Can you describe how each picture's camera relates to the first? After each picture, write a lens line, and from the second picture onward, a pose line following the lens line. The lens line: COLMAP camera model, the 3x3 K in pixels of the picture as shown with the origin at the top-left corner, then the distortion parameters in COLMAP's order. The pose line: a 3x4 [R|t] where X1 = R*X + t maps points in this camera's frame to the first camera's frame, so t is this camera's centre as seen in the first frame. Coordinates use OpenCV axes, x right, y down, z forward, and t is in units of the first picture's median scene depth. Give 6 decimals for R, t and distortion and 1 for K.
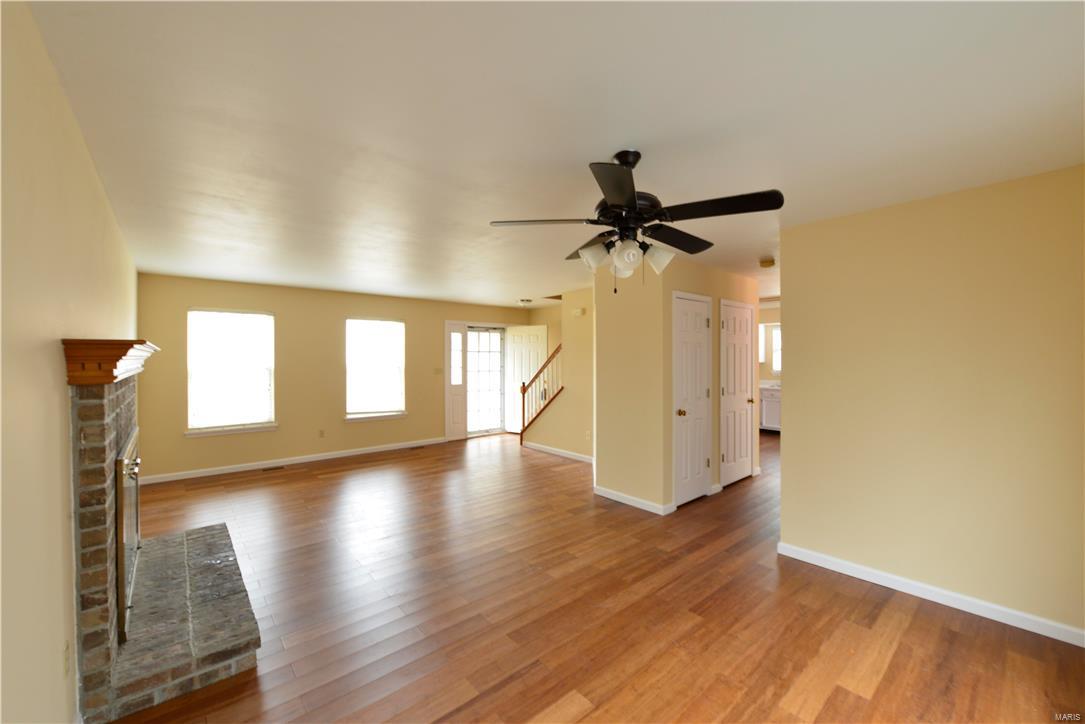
lens RADIAL K [[428.7, 0, 544.3], [0, 428.7, 356.0], [0, 0, 1]] dist [-0.010204, -0.000328]
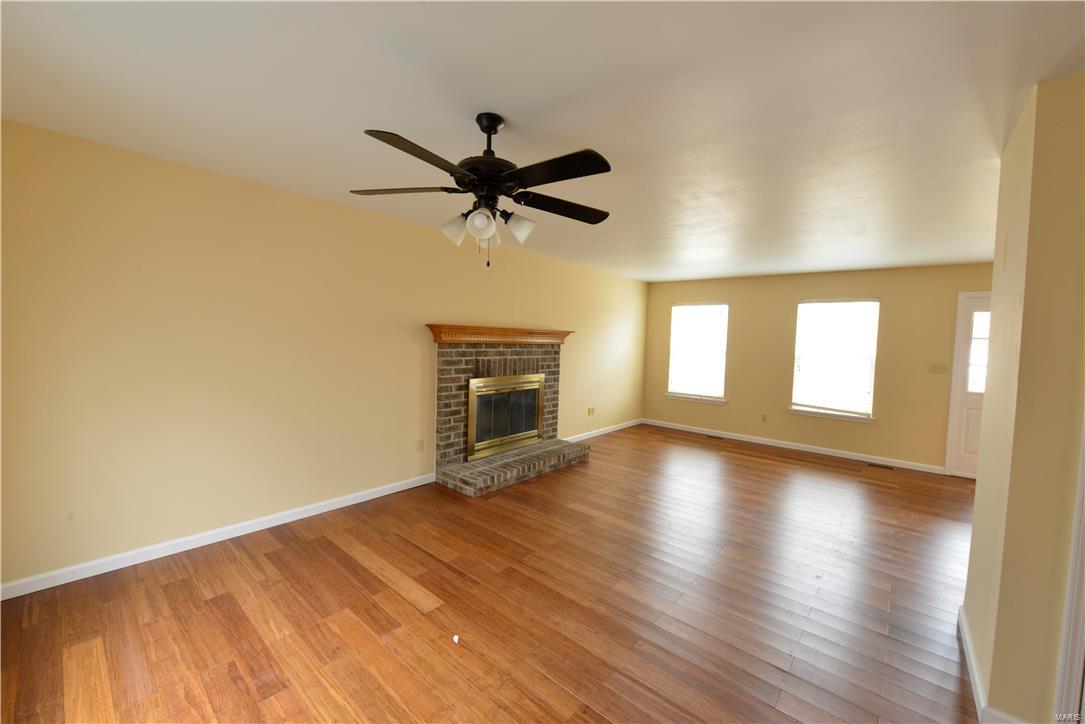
lens RADIAL K [[428.7, 0, 543.6], [0, 428.7, 359.8], [0, 0, 1]] dist [-0.010204, -0.000328]
pose [[0.145931, 0.059500, -0.987504, 0.408033], [-0.030113, 0.997994, 0.055682, 0.002764], [0.988836, 0.021611, 0.147430, 0.344795]]
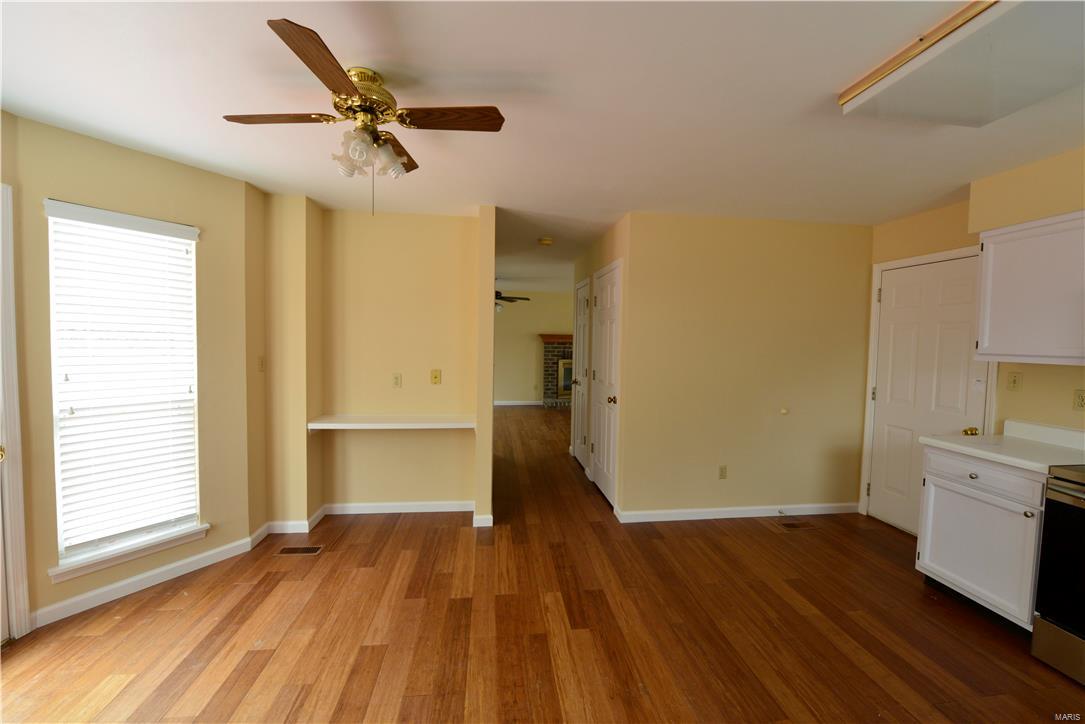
lens RADIAL K [[428.7, 0, 535.6], [0, 428.7, 358.0], [0, 0, 1]] dist [-0.010204, -0.000328]
pose [[-0.552263, 0.026771, -0.833240, 1.010047], [-0.019065, 0.998817, 0.044727, 0.006544], [0.833452, 0.040587, -0.551099, 1.111593]]
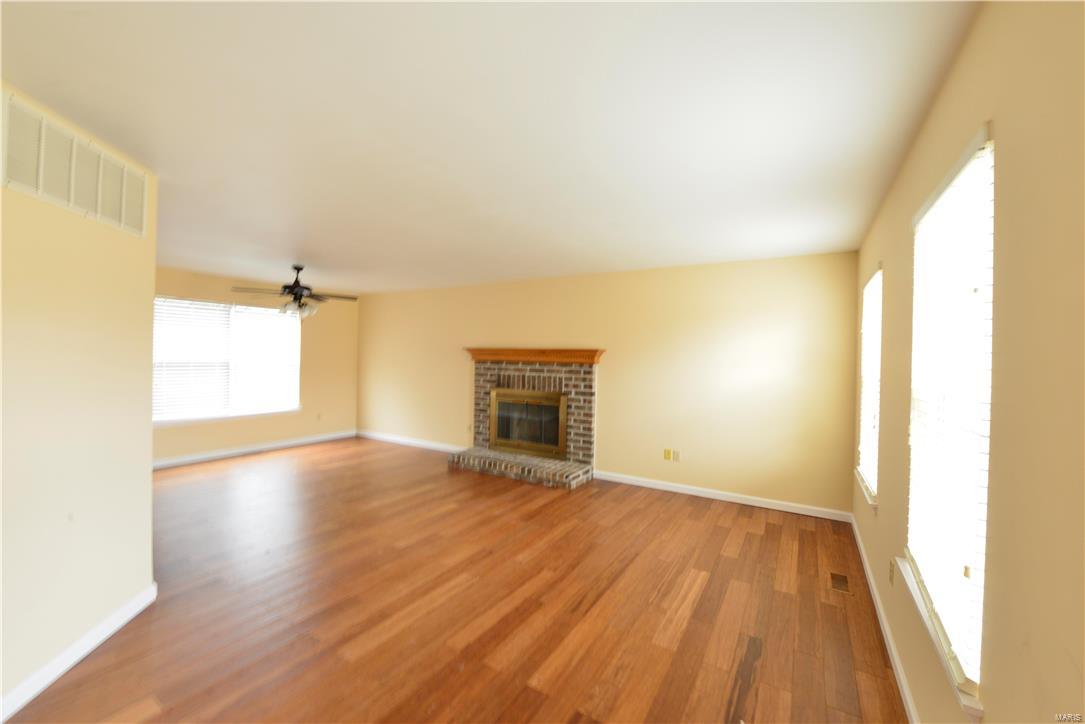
lens RADIAL K [[428.7, 0, 537.0], [0, 428.7, 358.5], [0, 0, 1]] dist [-0.010204, -0.000328]
pose [[-0.956056, -0.015144, -0.292794, -0.138890], [-0.016633, 0.999858, 0.002599, 0.008644], [0.292713, 0.007355, -0.956172, 1.296008]]
